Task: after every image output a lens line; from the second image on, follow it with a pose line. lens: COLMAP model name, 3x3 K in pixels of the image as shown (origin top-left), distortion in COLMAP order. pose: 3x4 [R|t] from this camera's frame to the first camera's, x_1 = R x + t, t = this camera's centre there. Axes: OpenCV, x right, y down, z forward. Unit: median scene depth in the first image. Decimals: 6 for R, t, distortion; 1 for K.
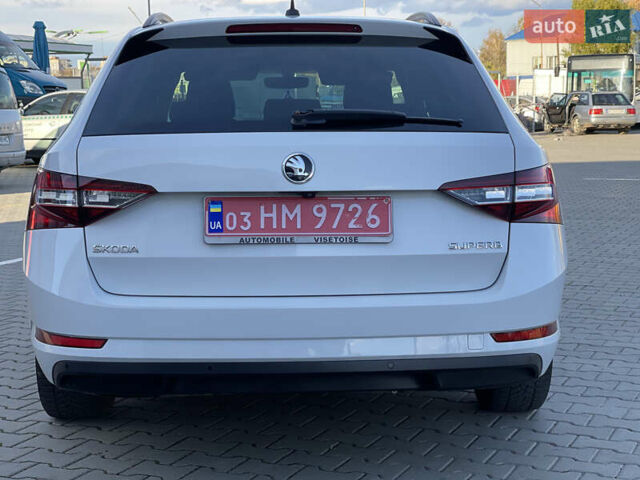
lens RADIAL K [[687.6, 0, 320.0], [0, 687.6, 240.0], [0, 0, 1]] dist [0.054778, 0.001733]
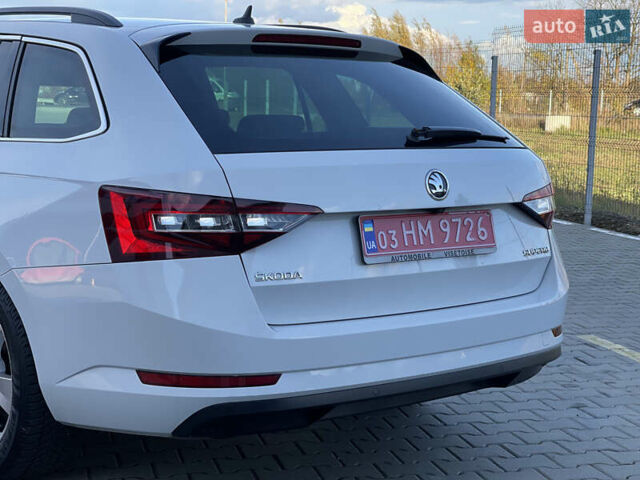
lens RADIAL K [[687.6, 0, 320.0], [0, 687.6, 240.0], [0, 0, 1]] dist [0.054778, 0.001733]
pose [[0.927293, -0.046645, 0.371419, -0.565349], [0.048936, 0.998797, 0.003261, -0.034140], [-0.371124, 0.015152, 0.928460, 0.116641]]
